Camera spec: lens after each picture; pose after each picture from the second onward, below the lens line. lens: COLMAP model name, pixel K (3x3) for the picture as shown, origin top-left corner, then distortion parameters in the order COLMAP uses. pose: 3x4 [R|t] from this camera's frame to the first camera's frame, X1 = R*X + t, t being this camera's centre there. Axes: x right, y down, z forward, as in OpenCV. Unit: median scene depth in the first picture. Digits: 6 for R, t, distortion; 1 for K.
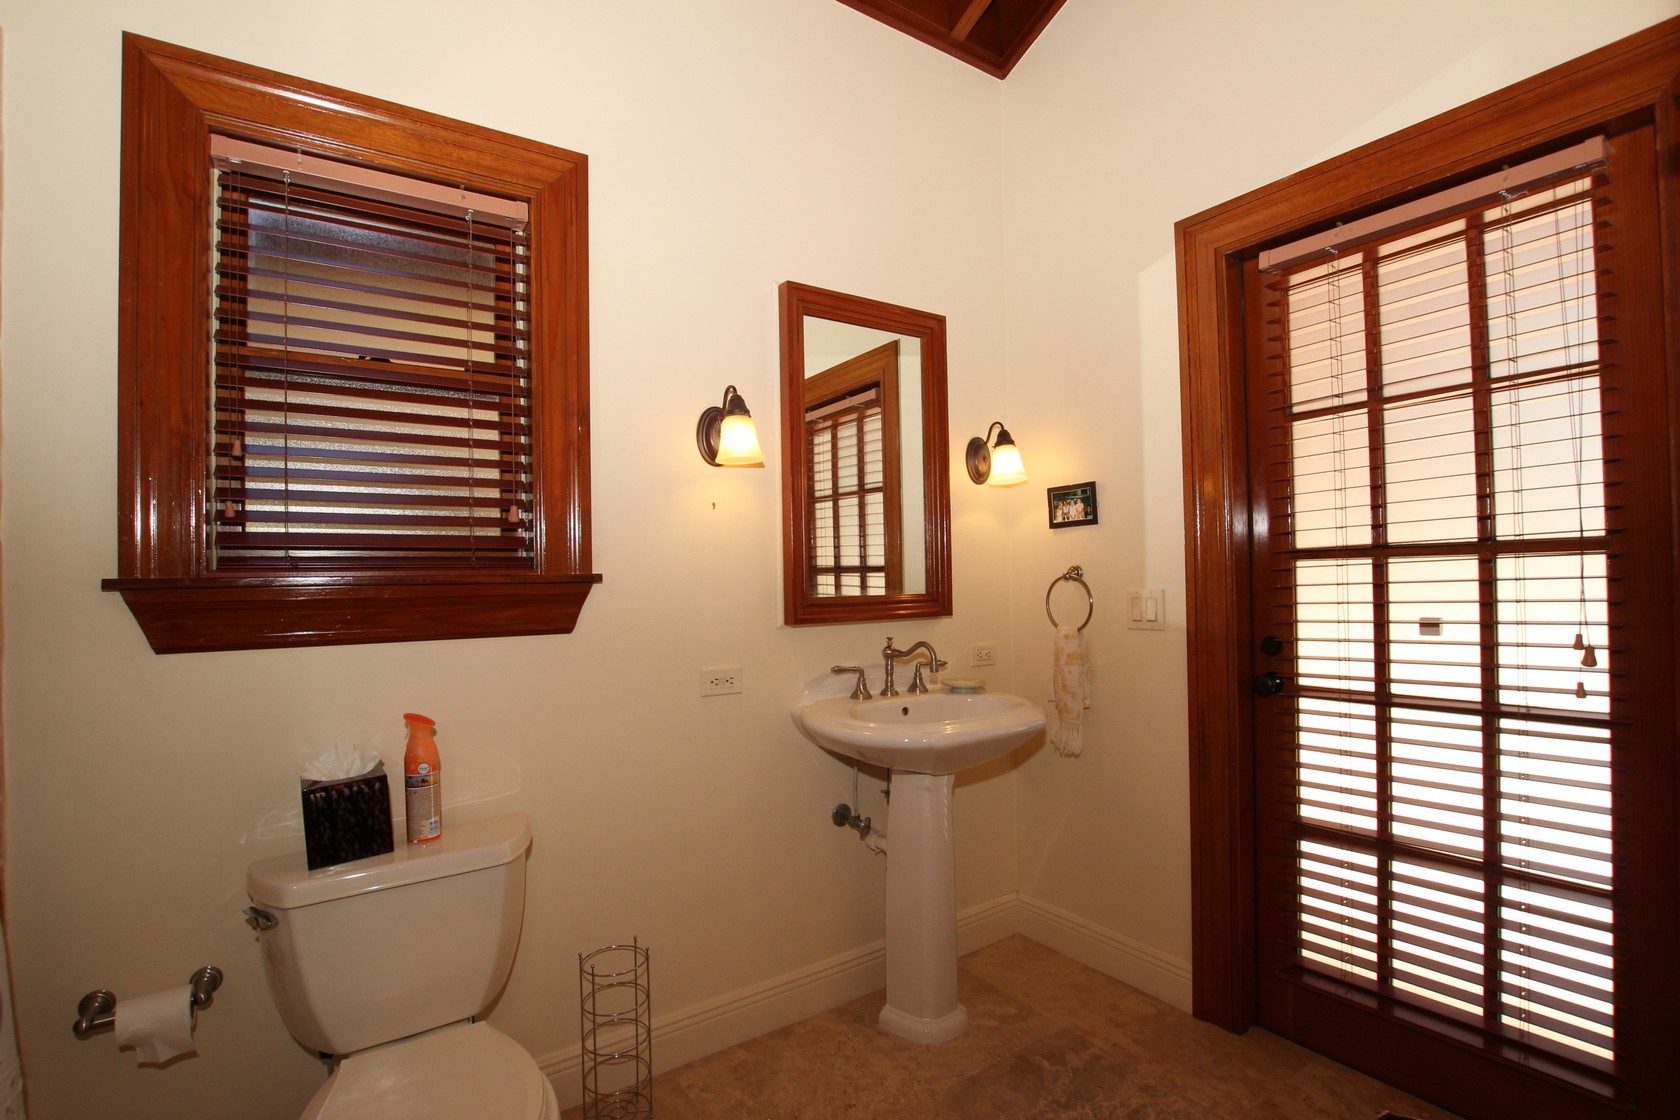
lens RADIAL K [[786.6, 0, 839.2], [0, 786.6, 571.2], [0, 0, 1]] dist [-0.023145, 0.000986]
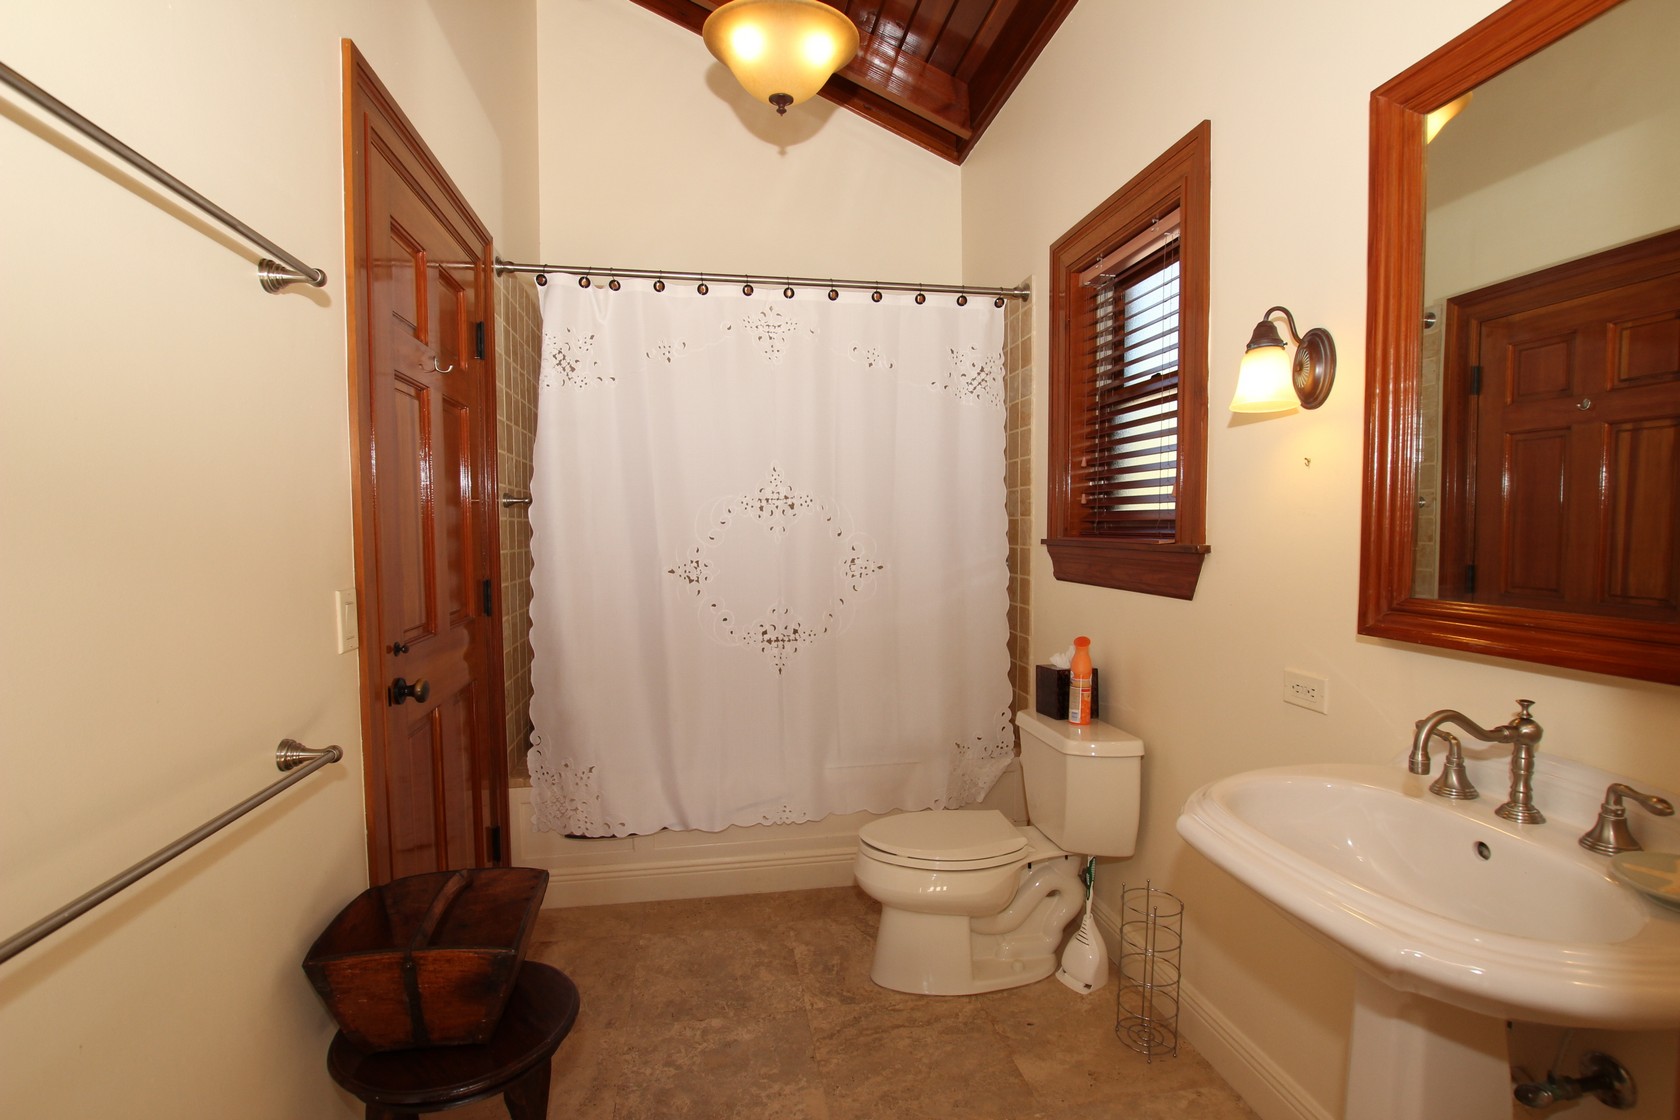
lens RADIAL K [[786.6, 0, 839.2], [0, 786.6, 571.2], [0, 0, 1]] dist [-0.023145, 0.000986]
pose [[-0.399110, 0.073926, -0.913918, 0.796745], [0.018482, 0.997191, 0.072590, -0.045223], [0.916717, 0.012080, -0.399355, 0.971720]]
